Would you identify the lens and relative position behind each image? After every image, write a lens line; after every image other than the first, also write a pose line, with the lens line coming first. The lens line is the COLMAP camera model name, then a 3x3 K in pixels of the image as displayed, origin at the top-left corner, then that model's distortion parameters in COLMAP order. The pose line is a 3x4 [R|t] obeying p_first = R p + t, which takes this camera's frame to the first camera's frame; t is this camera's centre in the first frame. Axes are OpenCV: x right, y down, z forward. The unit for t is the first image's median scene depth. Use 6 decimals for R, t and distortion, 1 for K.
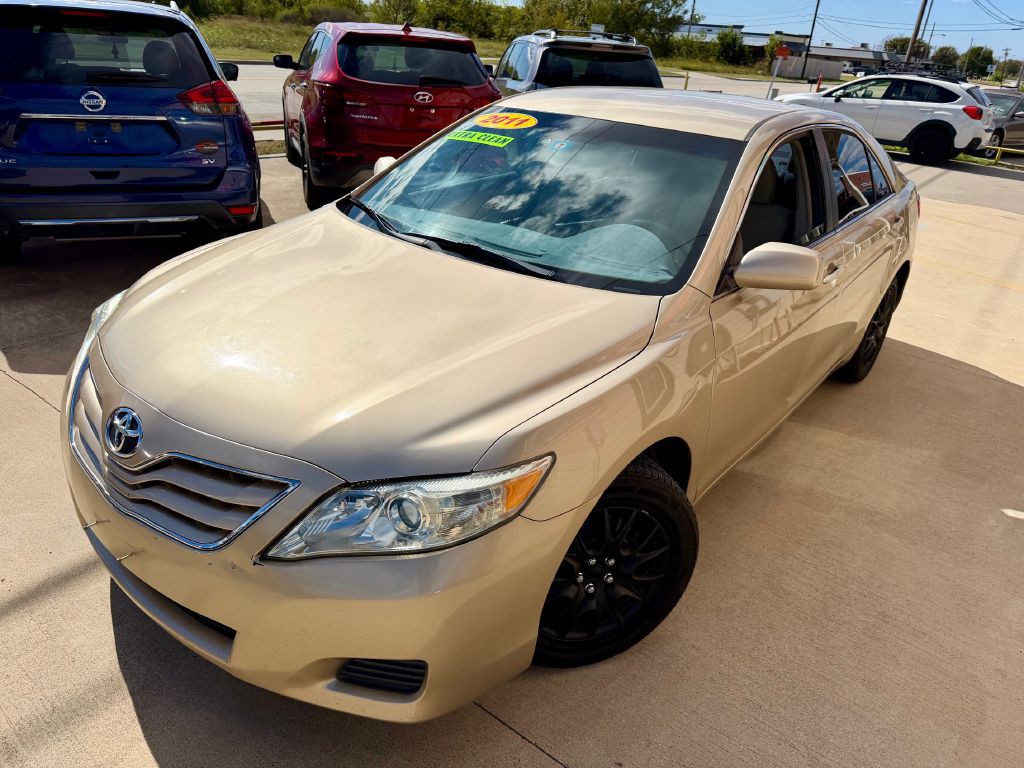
lens RADIAL K [[742.2, 0, 514.2], [0, 742.2, 380.1], [0, 0, 1]] dist [0.007227, -0.002023]
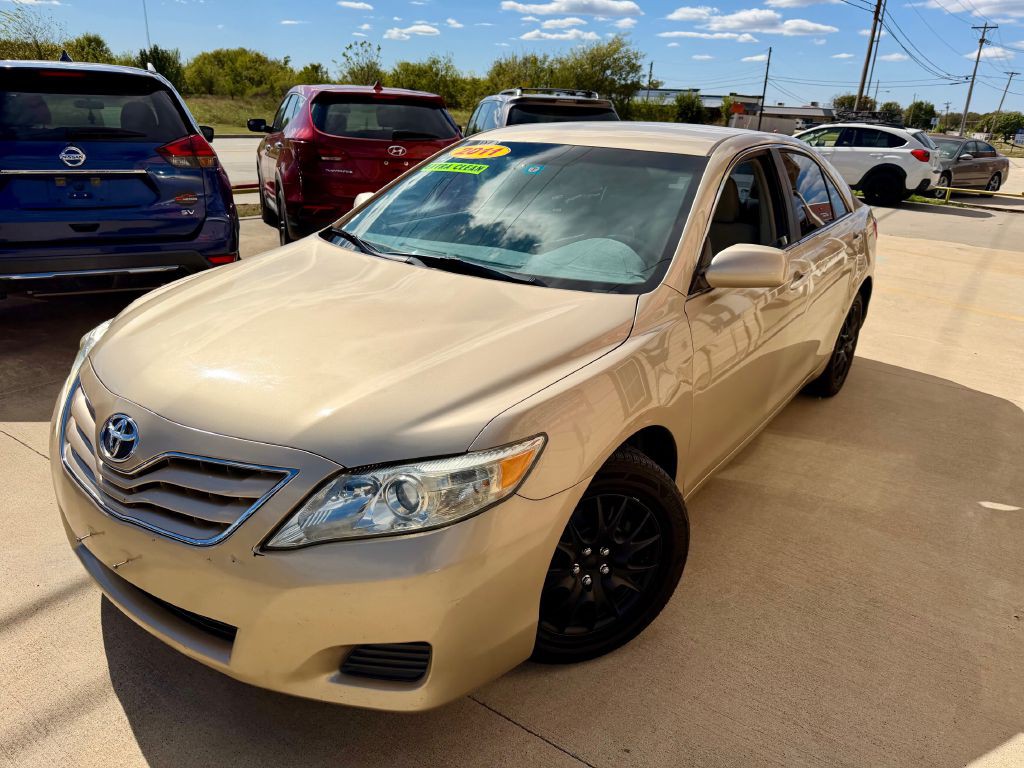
lens RADIAL K [[741.1, 0, 522.4], [0, 741.1, 386.8], [0, 0, 1]] dist [0.017694, -0.010834]
pose [[0.998067, -0.048287, 0.039135, -0.008757], [0.051063, 0.995999, -0.073341, 0.061300], [-0.035437, 0.075198, 0.996539, -0.018341]]
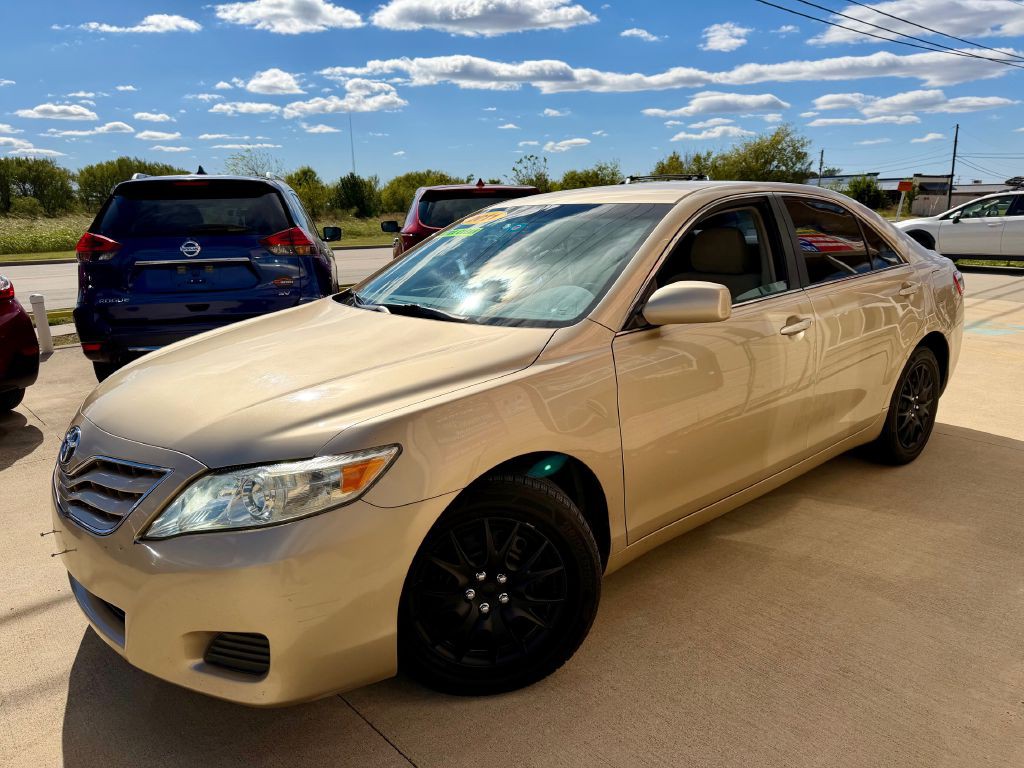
lens RADIAL K [[736.5, 0, 512.0], [0, 736.5, 384.0], [0, 0, 1]] dist [0.051420, -0.066526]
pose [[0.977784, -0.049050, -0.203797, 0.251989], [0.005153, 0.977568, -0.210558, 0.136935], [0.209553, 0.204830, 0.956102, -0.011942]]
